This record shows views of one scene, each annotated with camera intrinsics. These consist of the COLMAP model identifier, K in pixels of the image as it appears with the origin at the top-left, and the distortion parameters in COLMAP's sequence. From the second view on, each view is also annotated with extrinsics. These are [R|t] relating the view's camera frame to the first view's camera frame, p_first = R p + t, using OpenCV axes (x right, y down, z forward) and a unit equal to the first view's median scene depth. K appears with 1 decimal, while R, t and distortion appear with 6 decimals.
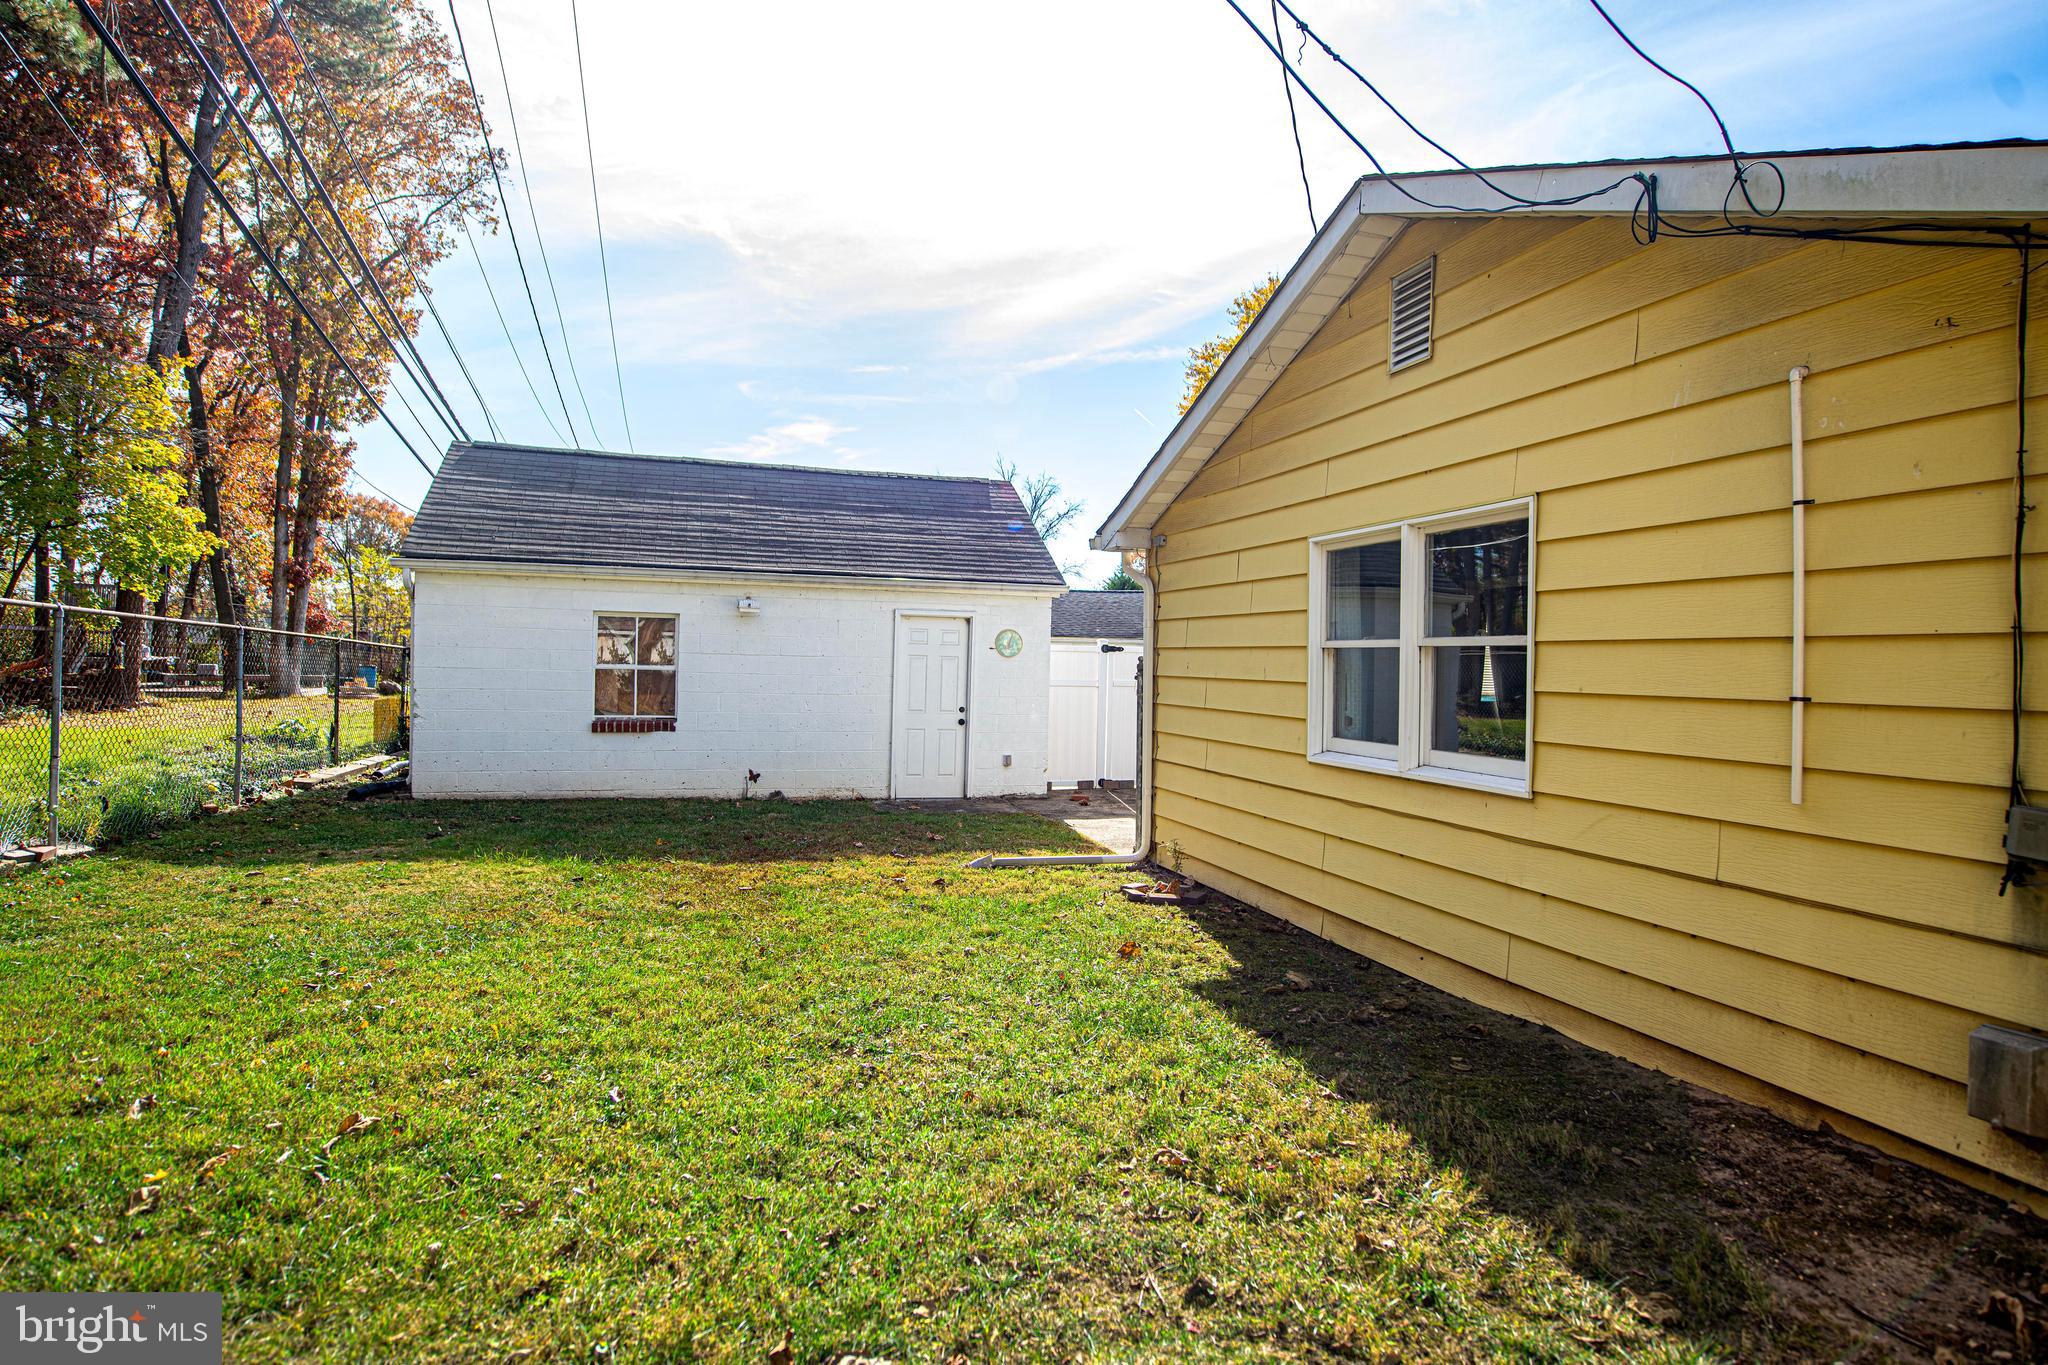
lens RADIAL K [[1132.7, 0, 1024.0], [0, 1132.7, 682.5], [0, 0, 1]] dist [-0.000078, 0.000292]
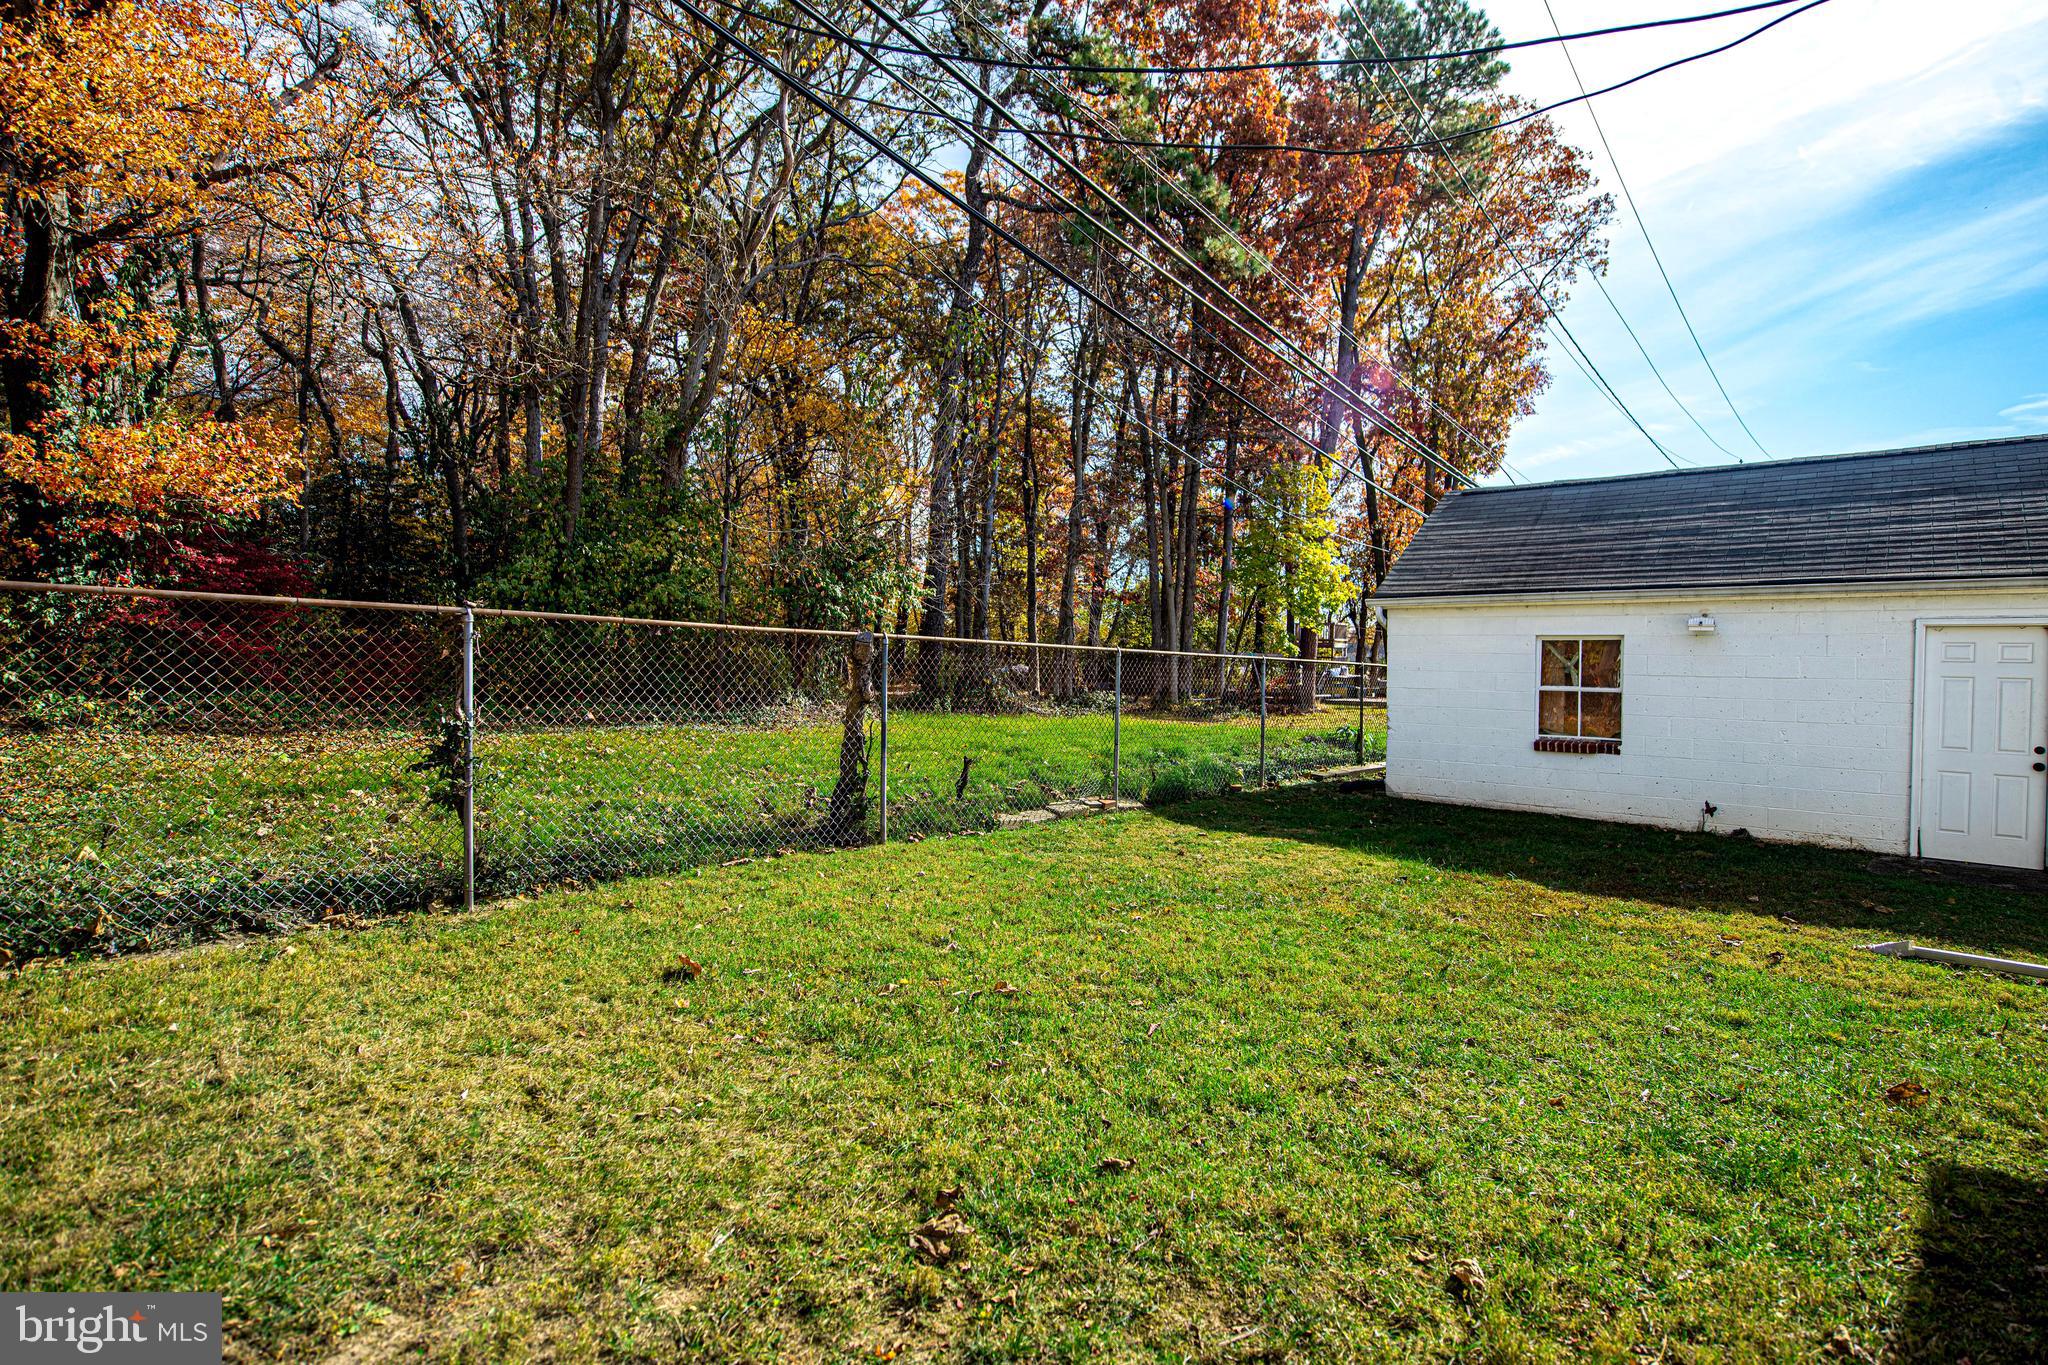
lens RADIAL K [[1044.1, 0, 1024.0], [0, 1044.1, 682.5], [0, 0, 1]] dist [-0.001575, -0.000221]
pose [[0.498556, 0.004673, -0.866845, 0.213816], [-0.013993, 0.999899, -0.002658, -0.009665], [0.866745, 0.013455, 0.498571, 0.095249]]
